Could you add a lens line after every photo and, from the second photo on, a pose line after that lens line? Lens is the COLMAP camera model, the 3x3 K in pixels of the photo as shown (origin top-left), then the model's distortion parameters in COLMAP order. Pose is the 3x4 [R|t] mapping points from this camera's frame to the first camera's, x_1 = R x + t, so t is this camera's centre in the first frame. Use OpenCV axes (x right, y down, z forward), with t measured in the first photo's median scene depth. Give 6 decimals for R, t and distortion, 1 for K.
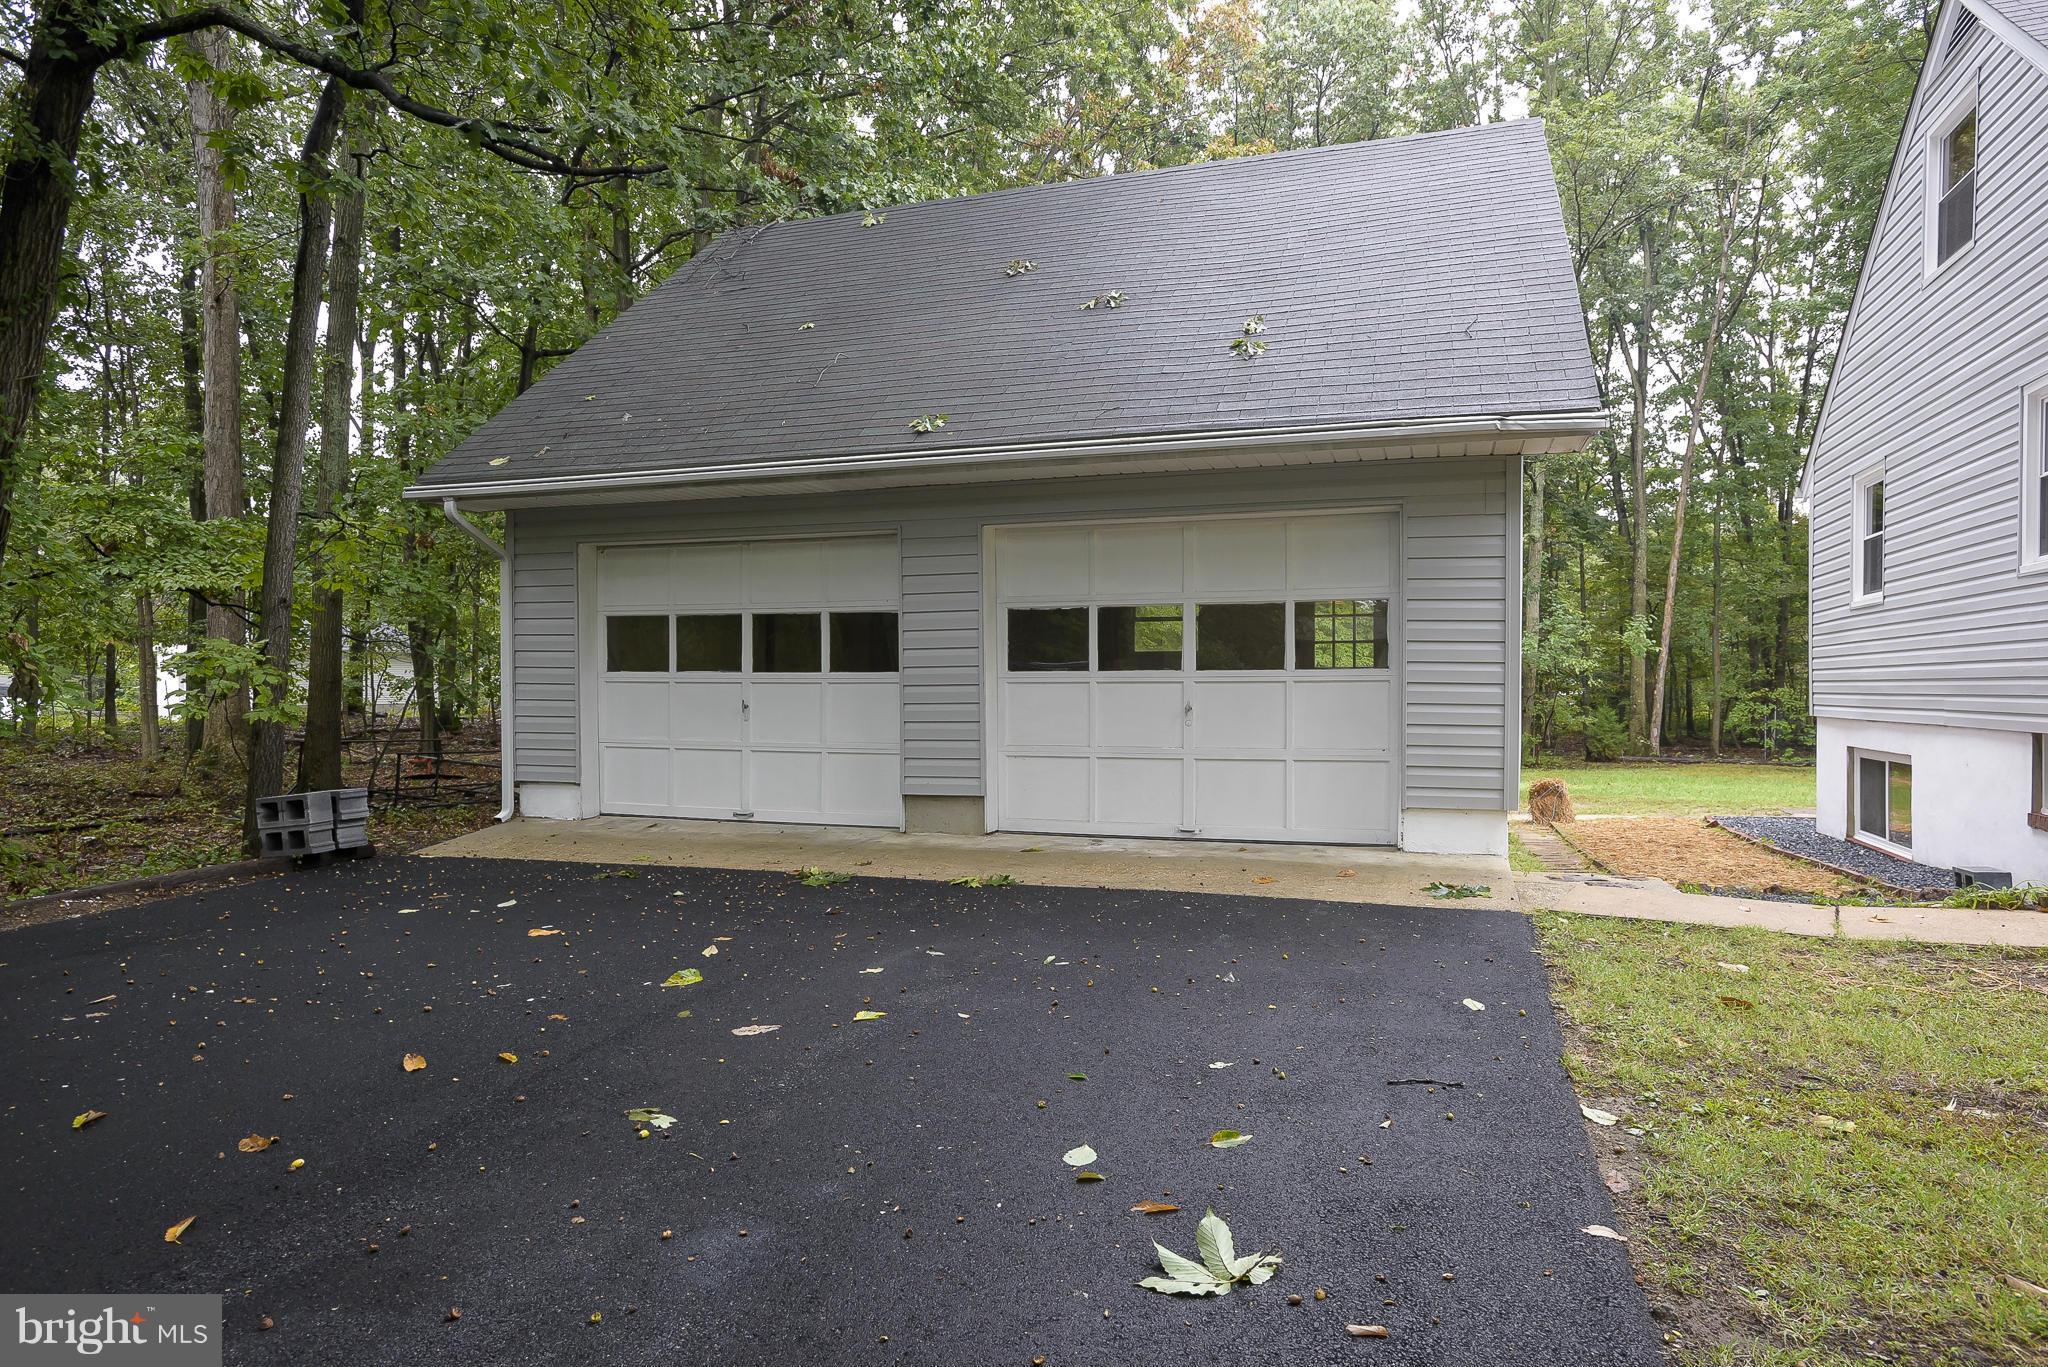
lens RADIAL K [[1232.9, 0, 1025.8], [0, 1232.9, 686.6], [0, 0, 1]] dist [0.019749, 0.003503]
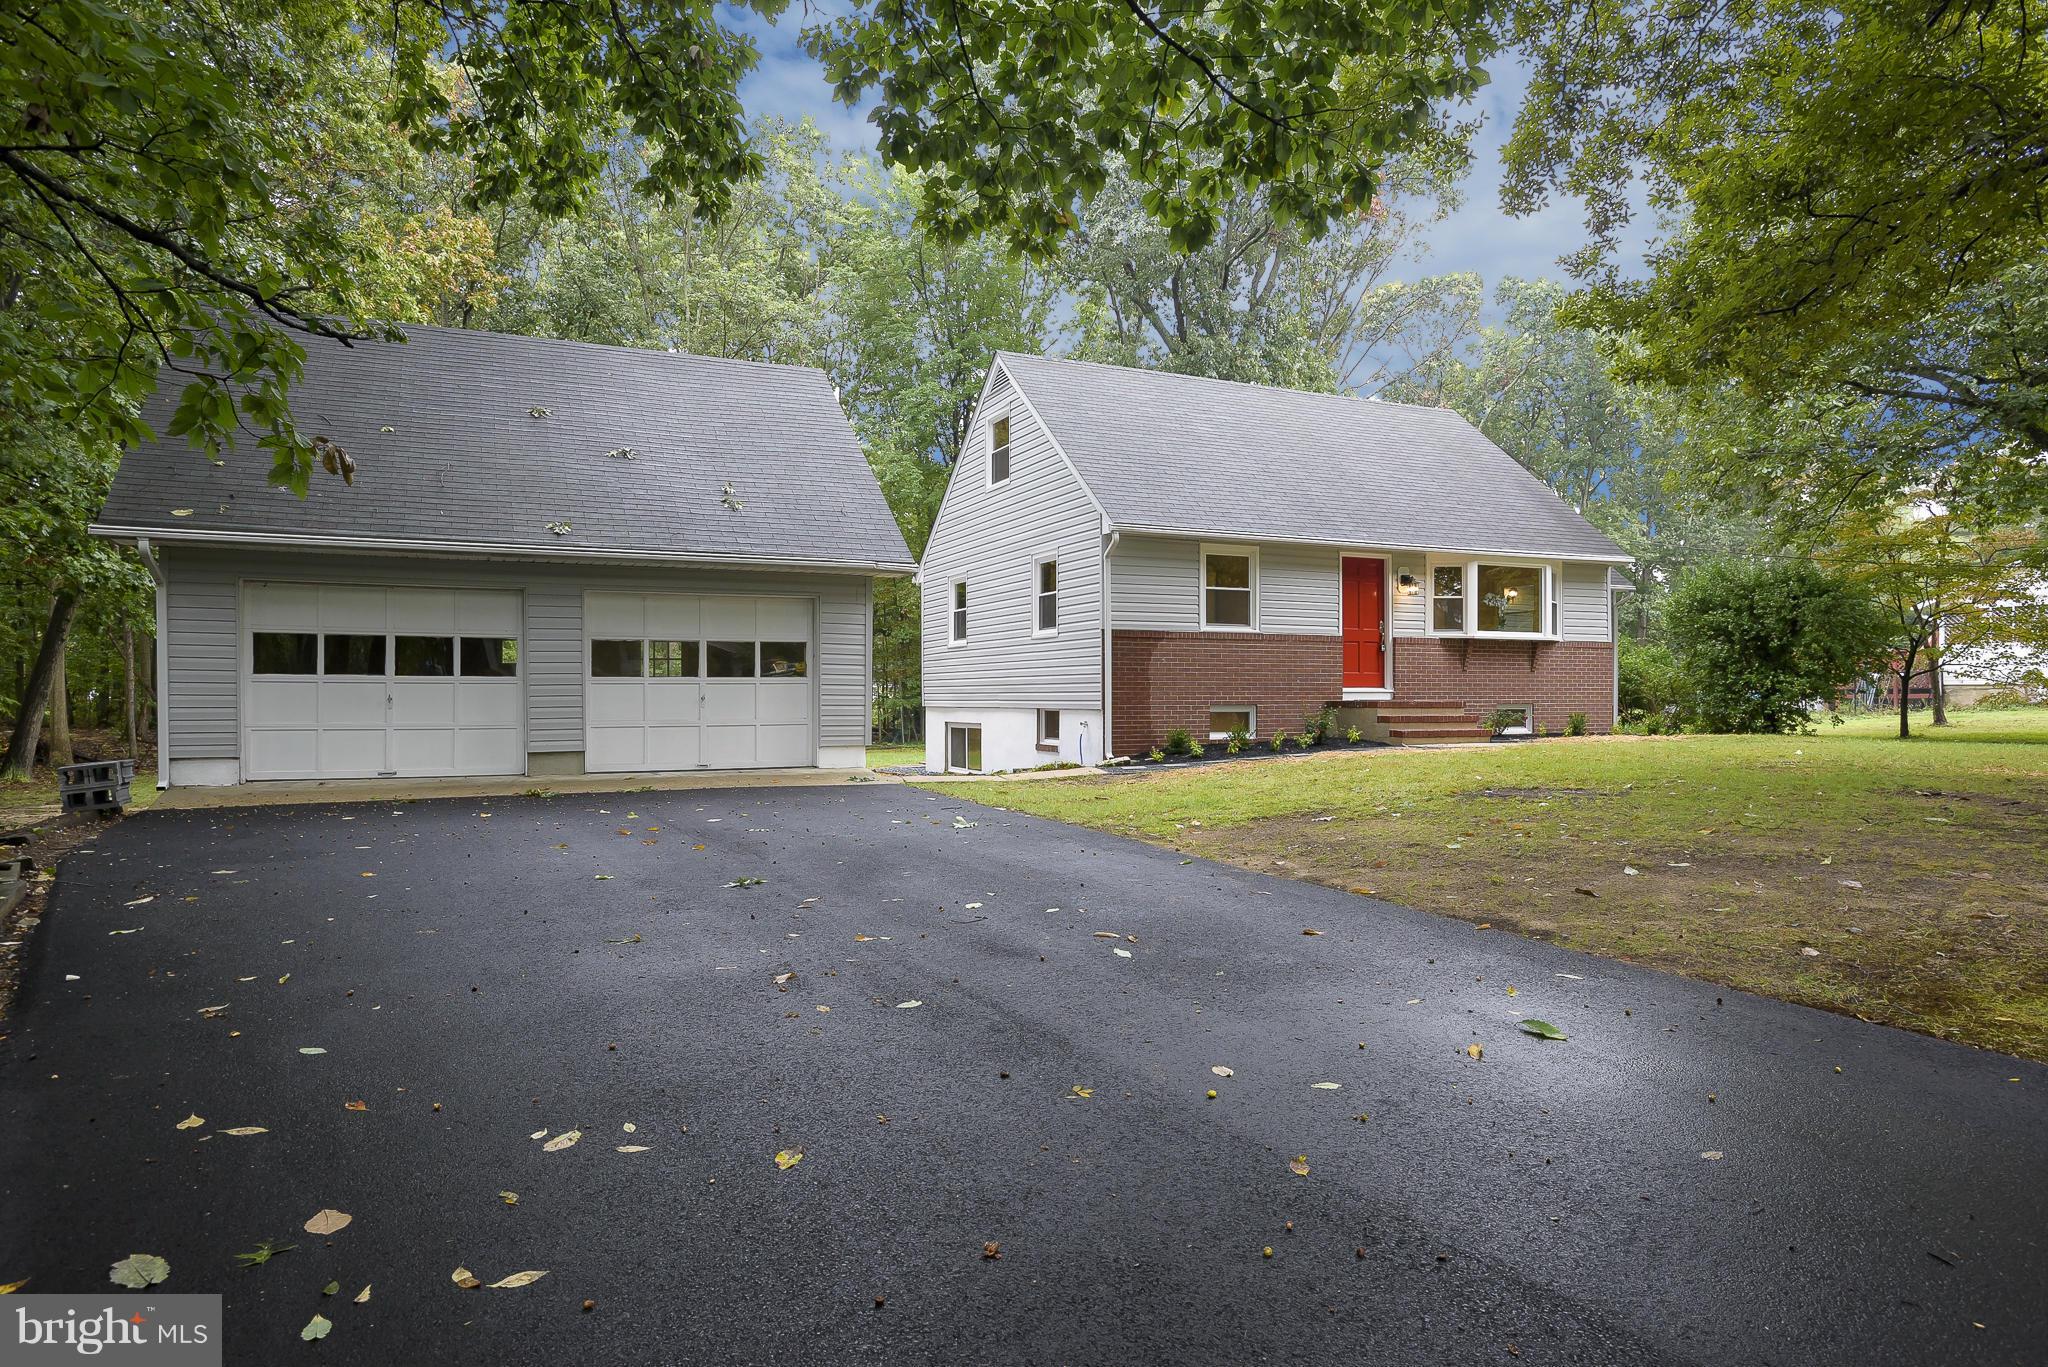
lens RADIAL K [[1232.9, 0, 1026.8], [0, 1232.9, 684.8], [0, 0, 1]] dist [0.019749, 0.003503]
pose [[0.733761, 0.005212, 0.679387, -0.663904], [0.002161, 0.999948, -0.010006, 0.015192], [-0.679404, 0.008811, 0.733712, -0.574039]]
